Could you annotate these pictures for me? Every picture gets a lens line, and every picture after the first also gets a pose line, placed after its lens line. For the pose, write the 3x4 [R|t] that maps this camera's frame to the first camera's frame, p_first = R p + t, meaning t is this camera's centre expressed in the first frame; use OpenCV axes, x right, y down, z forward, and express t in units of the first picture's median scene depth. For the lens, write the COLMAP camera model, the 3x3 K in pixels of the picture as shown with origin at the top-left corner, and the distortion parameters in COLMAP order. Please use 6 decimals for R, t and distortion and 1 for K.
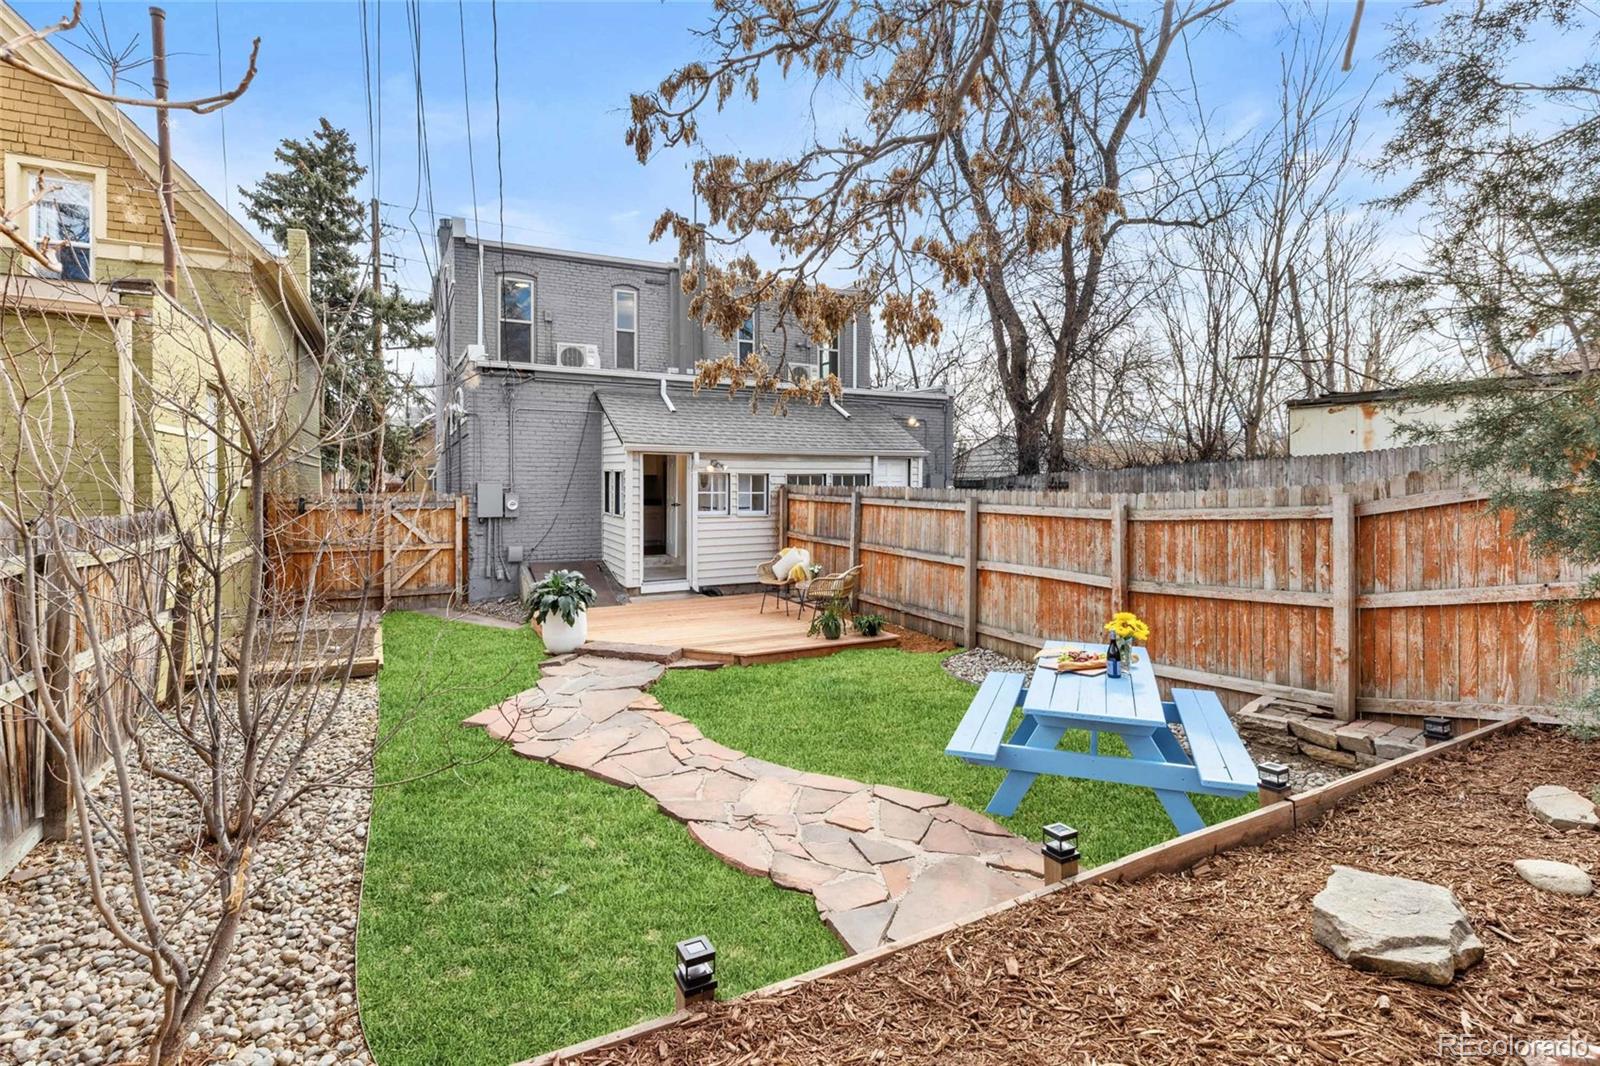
lens RADIAL K [[721.5, 0, 790.7], [0, 721.5, 484.2], [0, 0, 1]] dist [0.004811, -0.000688]
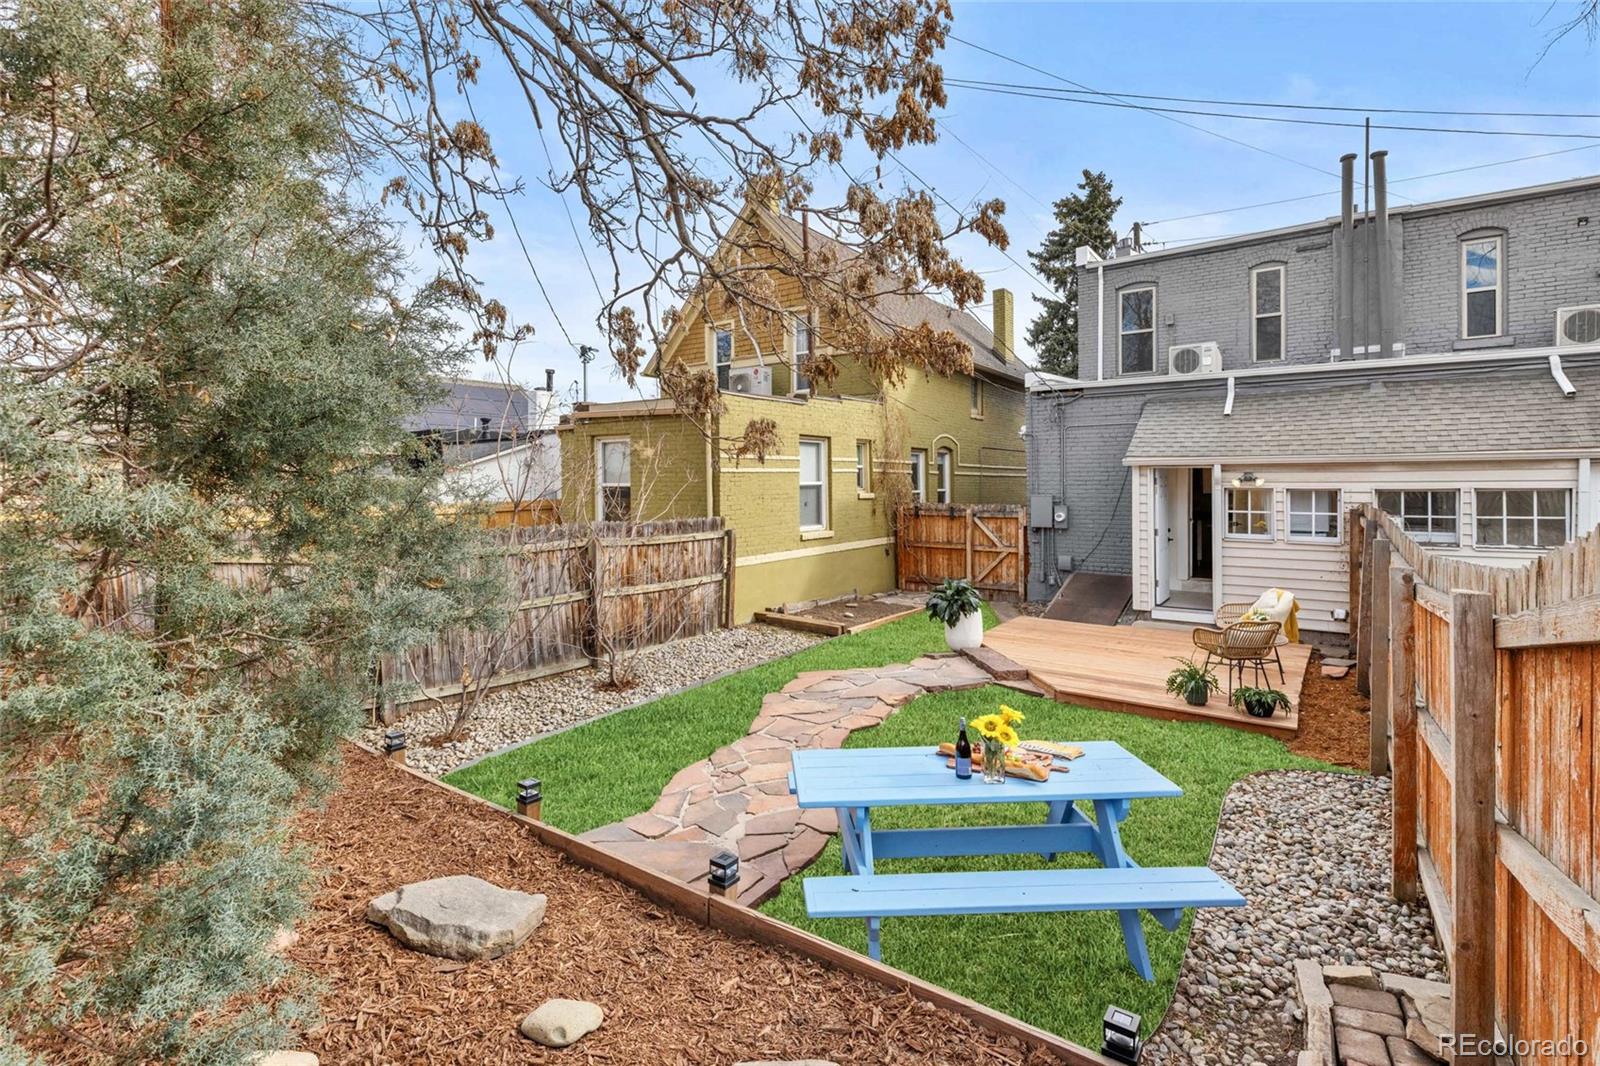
lens RADIAL K [[721.5, 0, 810.1], [0, 721.5, 488.7], [0, 0, 1]] dist [0.004811, -0.000688]
pose [[0.471541, 0.006439, -0.881820, 0.381693], [0.001186, 0.999968, 0.007936, -0.021895], [0.881843, -0.004787, 0.471519, 0.165743]]
